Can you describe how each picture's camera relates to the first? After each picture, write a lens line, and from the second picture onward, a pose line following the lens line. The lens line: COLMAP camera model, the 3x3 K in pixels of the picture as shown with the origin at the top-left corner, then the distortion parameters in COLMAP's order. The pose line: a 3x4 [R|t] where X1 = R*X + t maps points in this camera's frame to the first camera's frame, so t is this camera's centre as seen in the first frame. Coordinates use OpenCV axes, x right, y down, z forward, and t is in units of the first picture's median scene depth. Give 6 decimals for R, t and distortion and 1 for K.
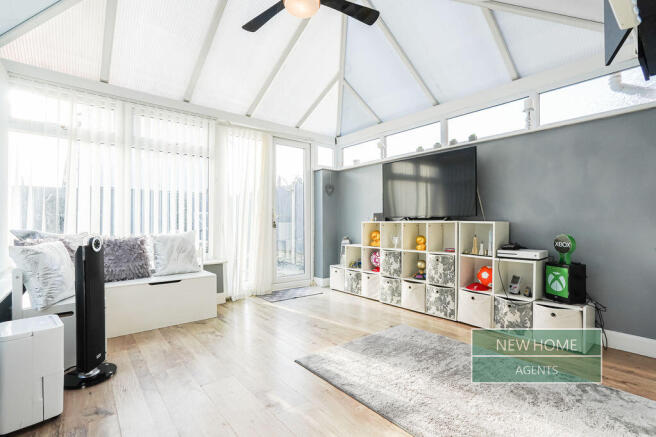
lens RADIAL K [[306.9, 0, 325.3], [0, 306.9, 217.4], [0, 0, 1]] dist [0.000222, 0.000002]
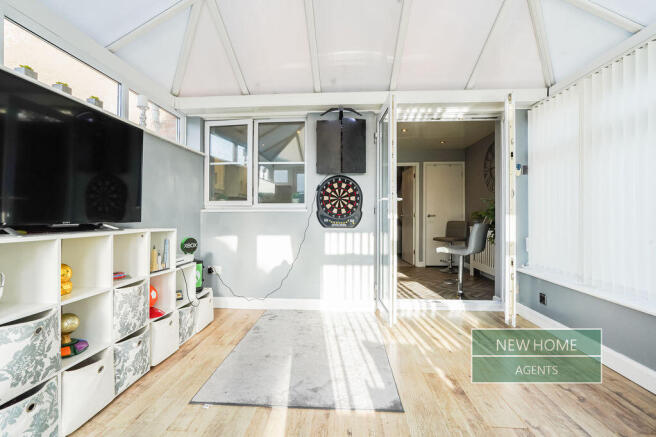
lens RADIAL K [[306.9, 0, 325.3], [0, 306.9, 217.4], [0, 0, 1]] dist [0.000222, 0.000002]
pose [[-0.718169, -0.004818, 0.695852, -0.352373], [-0.011297, 0.999925, -0.004737, -0.018249], [-0.695777, -0.011263, -0.718170, 1.194144]]
